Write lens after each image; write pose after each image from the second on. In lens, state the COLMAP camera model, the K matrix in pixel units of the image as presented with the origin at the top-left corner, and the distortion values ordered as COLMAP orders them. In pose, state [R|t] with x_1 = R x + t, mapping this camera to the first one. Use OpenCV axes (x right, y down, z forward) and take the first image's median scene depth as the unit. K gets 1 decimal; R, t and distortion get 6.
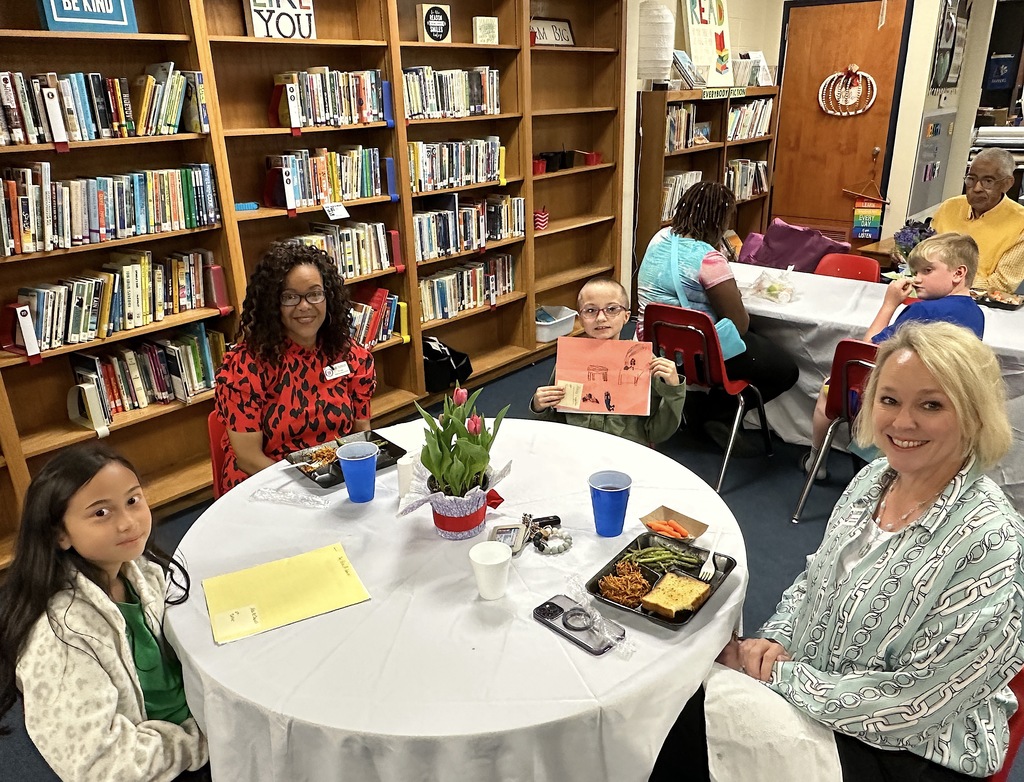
lens RADIAL K [[783.0, 0, 514.9], [0, 783.0, 405.4], [0, 0, 1]] dist [0.000033, -0.009151]
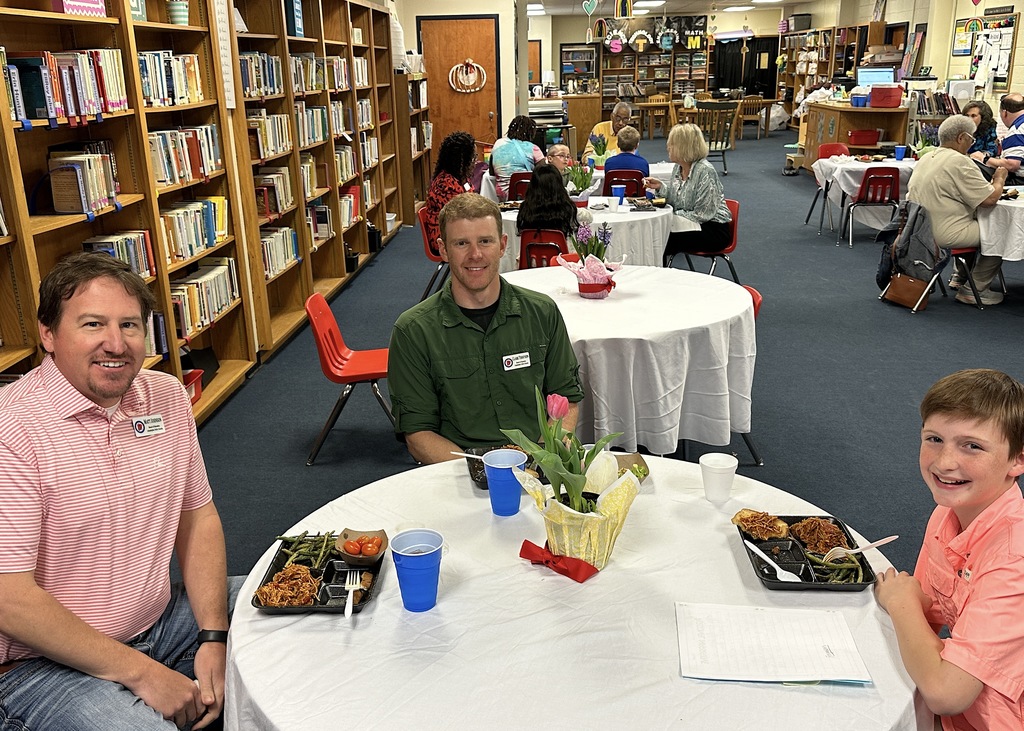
lens RADIAL K [[949.0, 0, 511.4], [0, 949.0, 401.7], [0, 0, 1]] dist [0.041720, -0.004649]
pose [[0.791349, -0.195421, 0.579290, -1.054723], [0.232459, 0.972549, 0.010530, 0.322661], [-0.565446, 0.126328, 0.815053, -0.723485]]
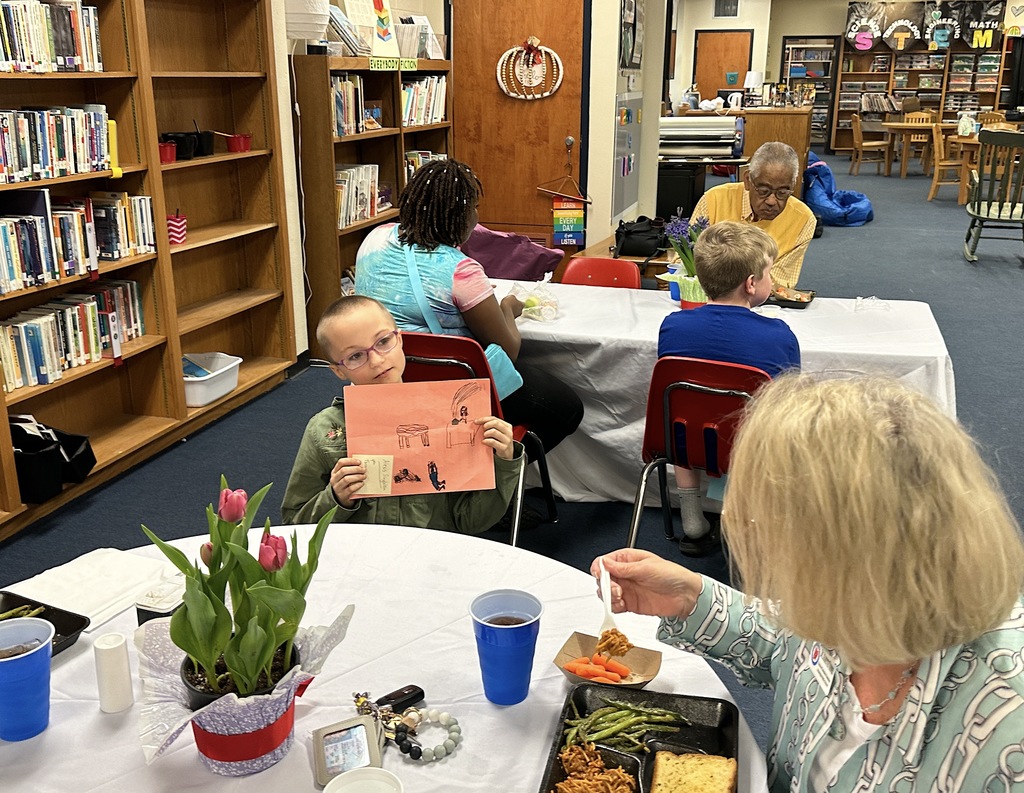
lens RADIAL K [[986.0, 0, 512.0], [0, 986.0, 396.5], [0, 0, 1]] dist [0.110209, -0.222356]
pose [[0.913973, -0.098416, 0.393660, -0.060480], [0.129143, 0.990247, -0.052272, -0.009493], [-0.384676, 0.098614, 0.917769, 0.110507]]
